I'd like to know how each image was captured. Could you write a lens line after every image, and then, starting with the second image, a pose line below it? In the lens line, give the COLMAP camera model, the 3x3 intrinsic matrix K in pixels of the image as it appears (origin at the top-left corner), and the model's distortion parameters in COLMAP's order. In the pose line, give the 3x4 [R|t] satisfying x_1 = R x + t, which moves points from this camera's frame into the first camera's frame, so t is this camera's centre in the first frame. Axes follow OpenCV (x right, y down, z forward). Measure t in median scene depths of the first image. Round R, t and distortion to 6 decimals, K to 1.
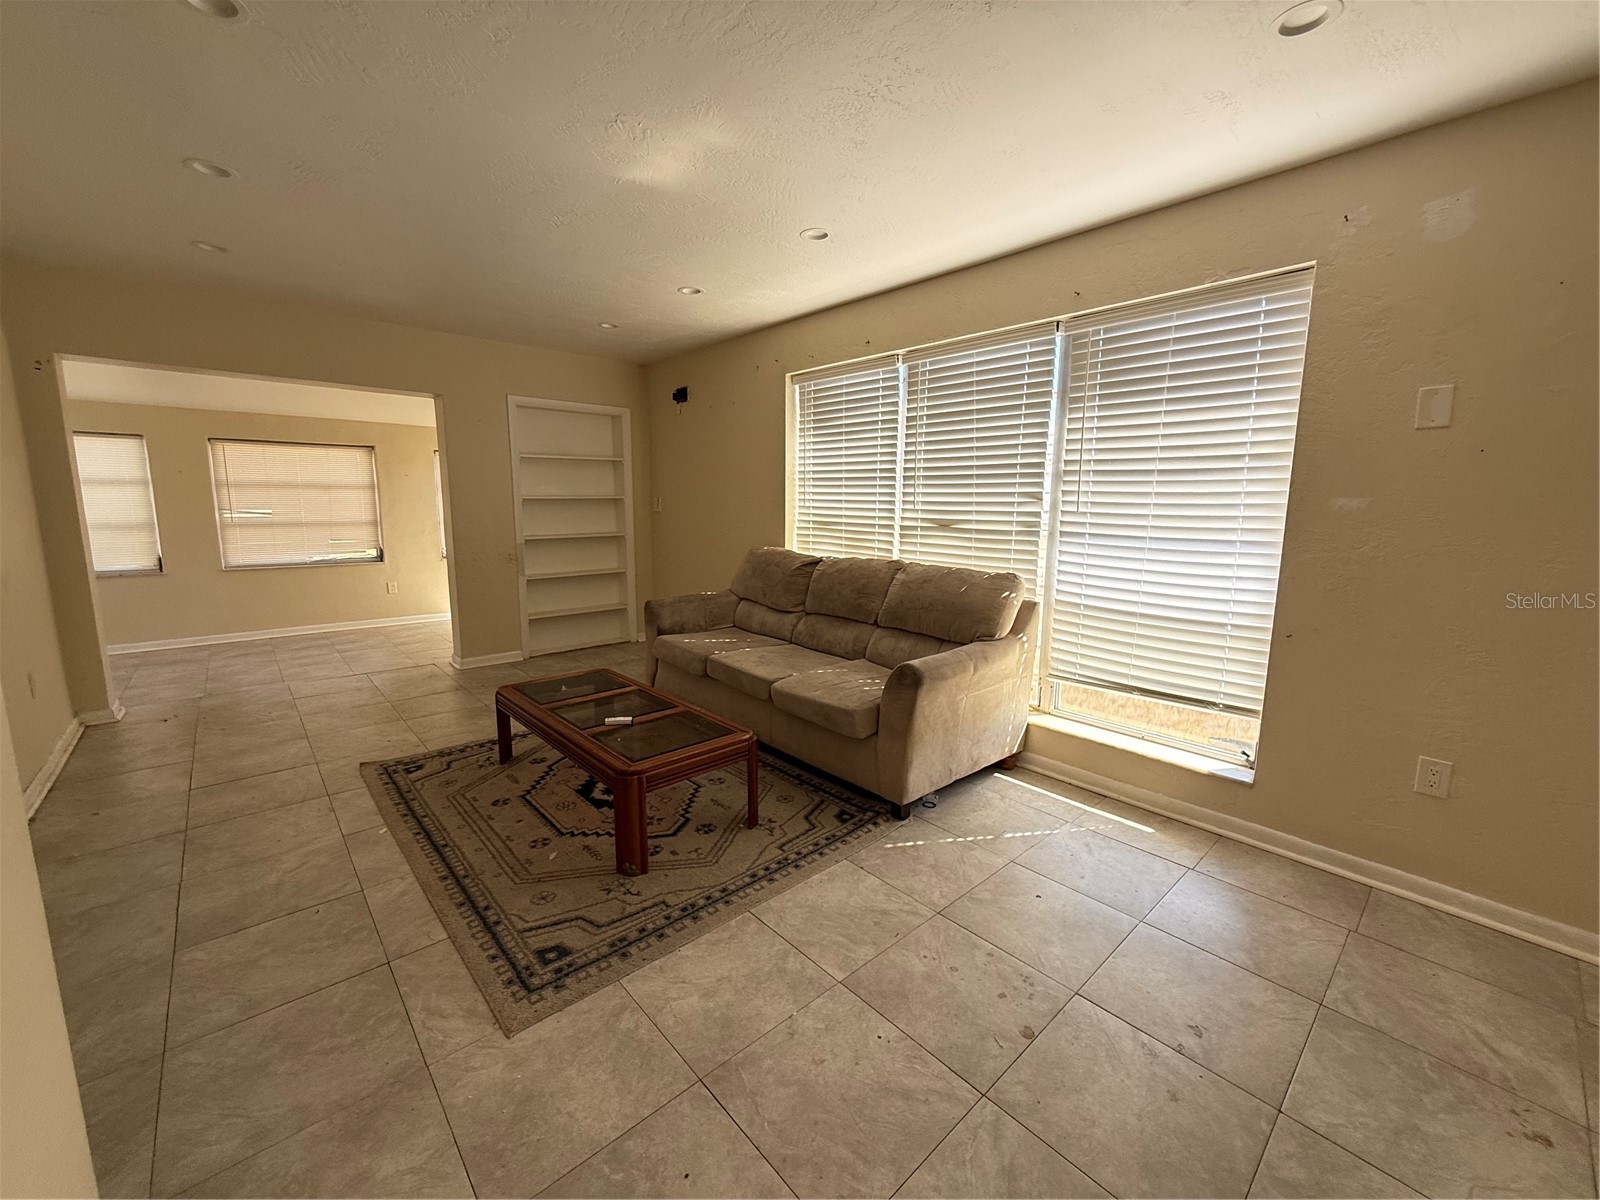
lens RADIAL K [[636.8, 0, 800.0], [0, 636.8, 600.0], [0, 0, 1]] dist [0.000521, -0.000041]
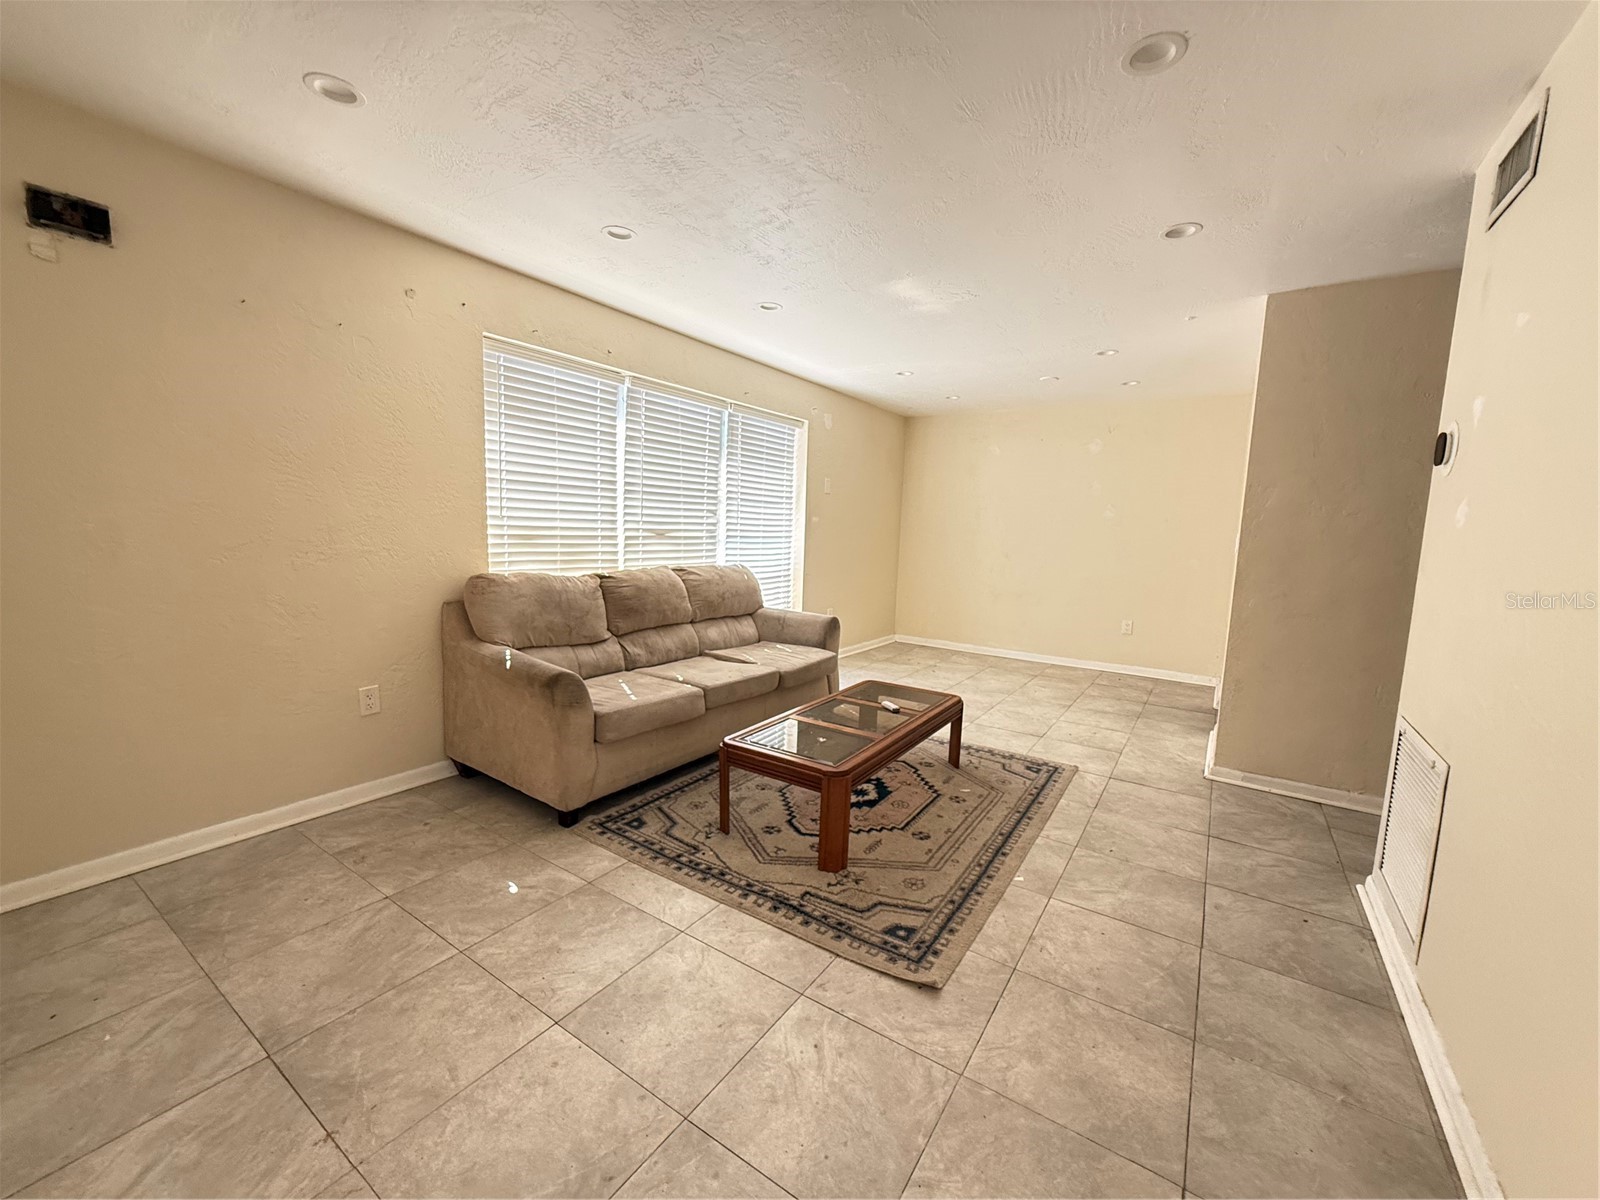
lens RADIAL K [[636.8, 0, 800.0], [0, 636.8, 600.0], [0, 0, 1]] dist [0.000521, -0.000041]
pose [[-0.242368, -0.136824, 0.960488, -1.228383], [0.111566, 0.979507, 0.167686, -0.204384], [-0.963748, 0.147799, -0.222136, 1.258364]]
